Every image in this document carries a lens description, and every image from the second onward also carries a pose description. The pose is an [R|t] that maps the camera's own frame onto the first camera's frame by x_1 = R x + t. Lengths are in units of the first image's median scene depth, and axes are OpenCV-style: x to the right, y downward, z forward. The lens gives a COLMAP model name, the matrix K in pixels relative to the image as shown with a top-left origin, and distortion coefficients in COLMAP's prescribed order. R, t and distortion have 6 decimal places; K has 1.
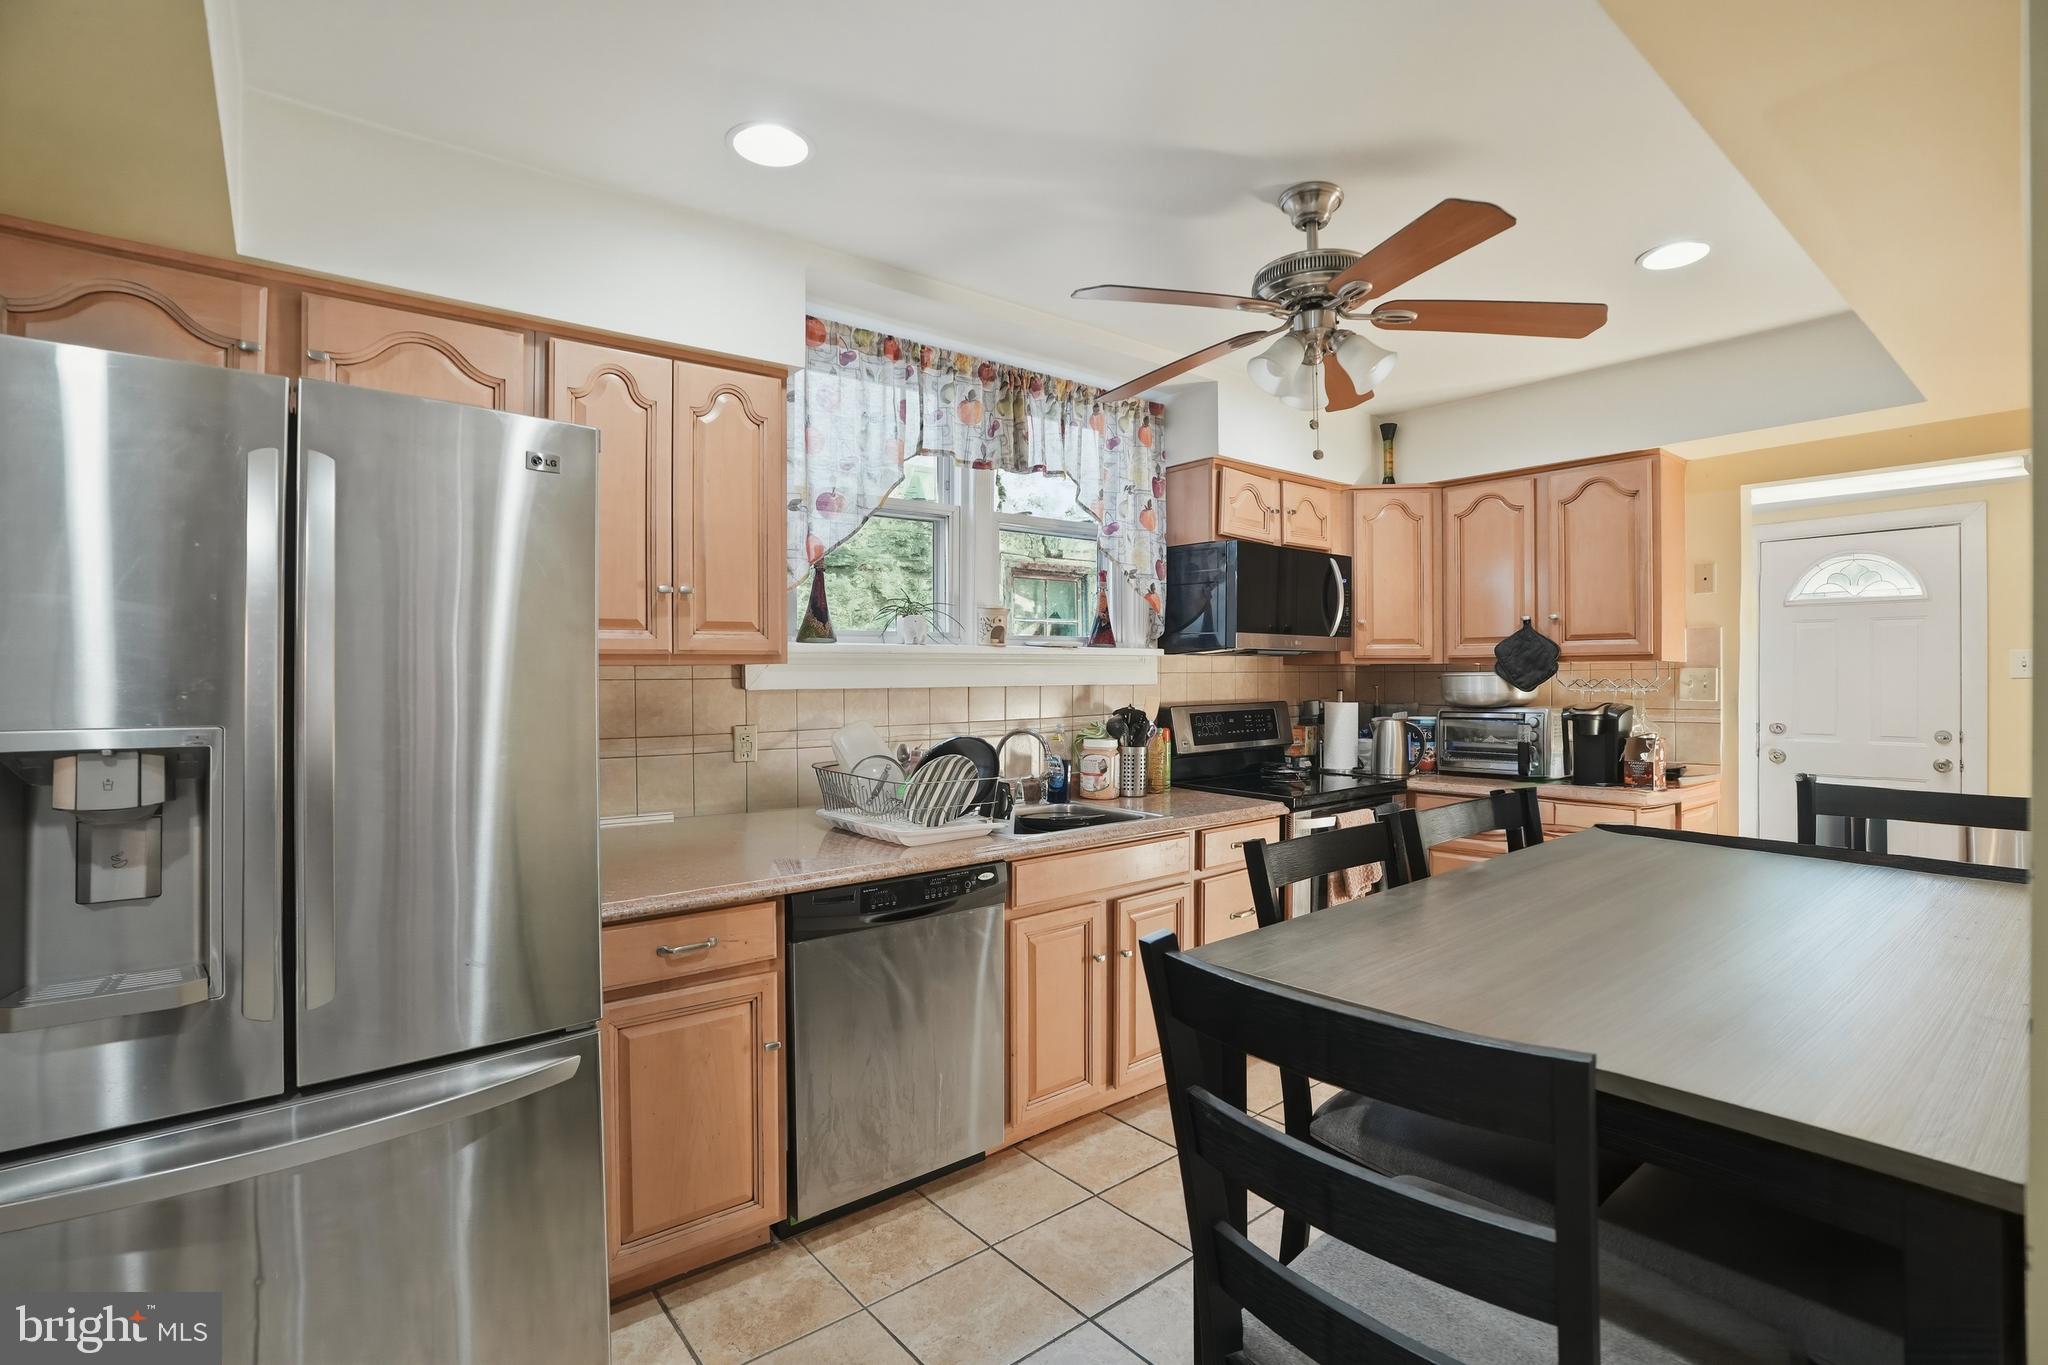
lens RADIAL K [[981.0, 0, 1039.4], [0, 981.0, 677.9], [0, 0, 1]] dist [-0.055279, 0.019033]
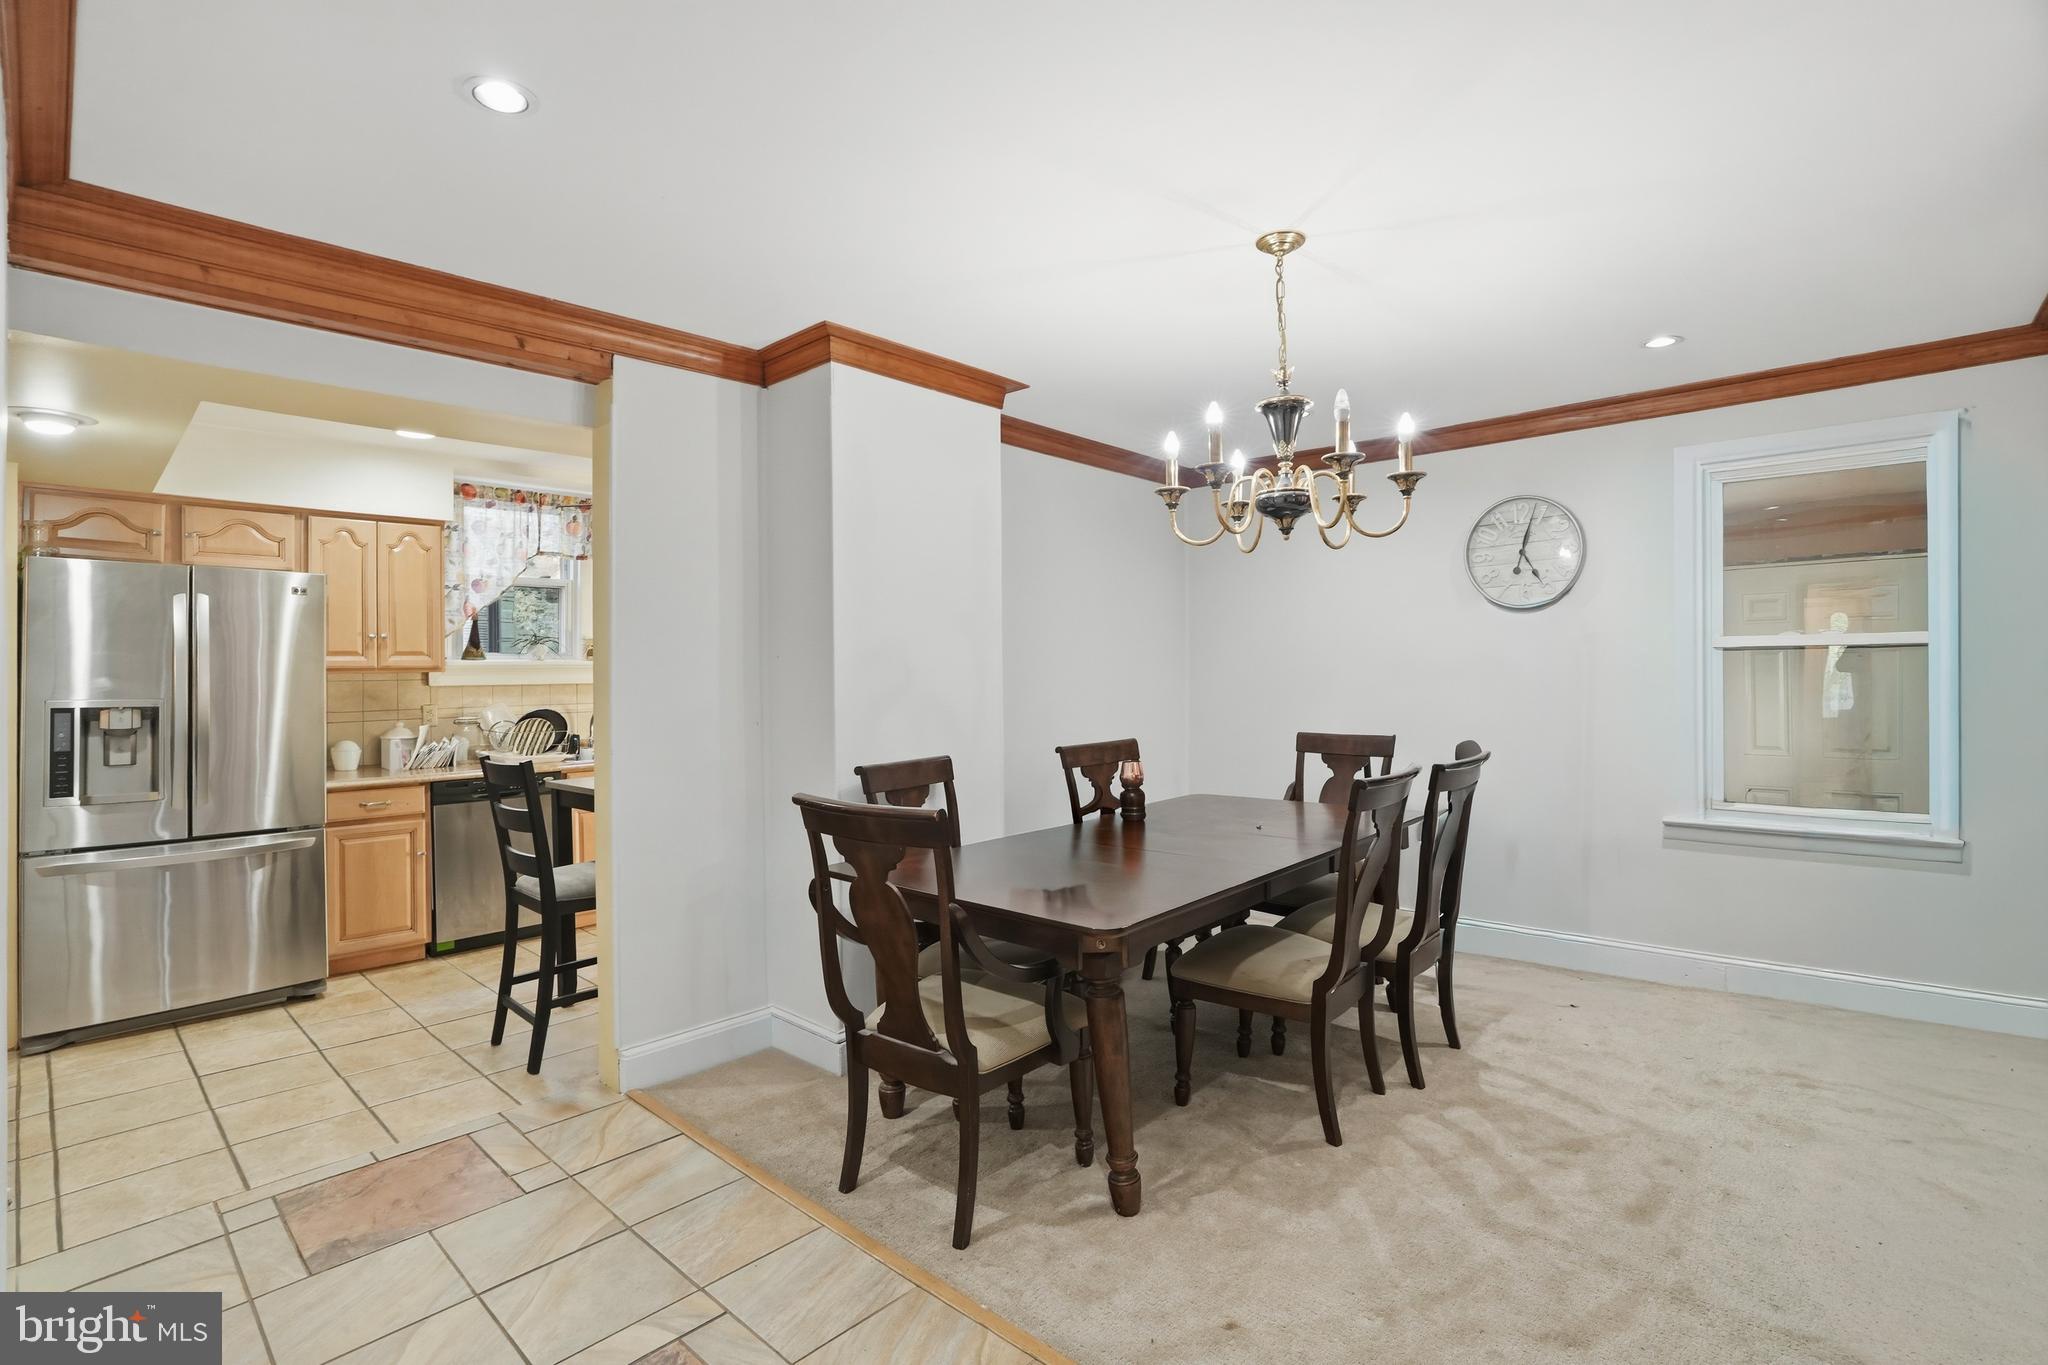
lens RADIAL K [[981.0, 0, 1037.1], [0, 981.0, 672.4], [0, 0, 1]] dist [-0.055279, 0.019033]
pose [[0.990863, -0.006338, 0.134724, 0.544921], [0.007157, 0.999959, -0.005596, 0.004372], [-0.134683, 0.006509, 0.990867, -0.884971]]
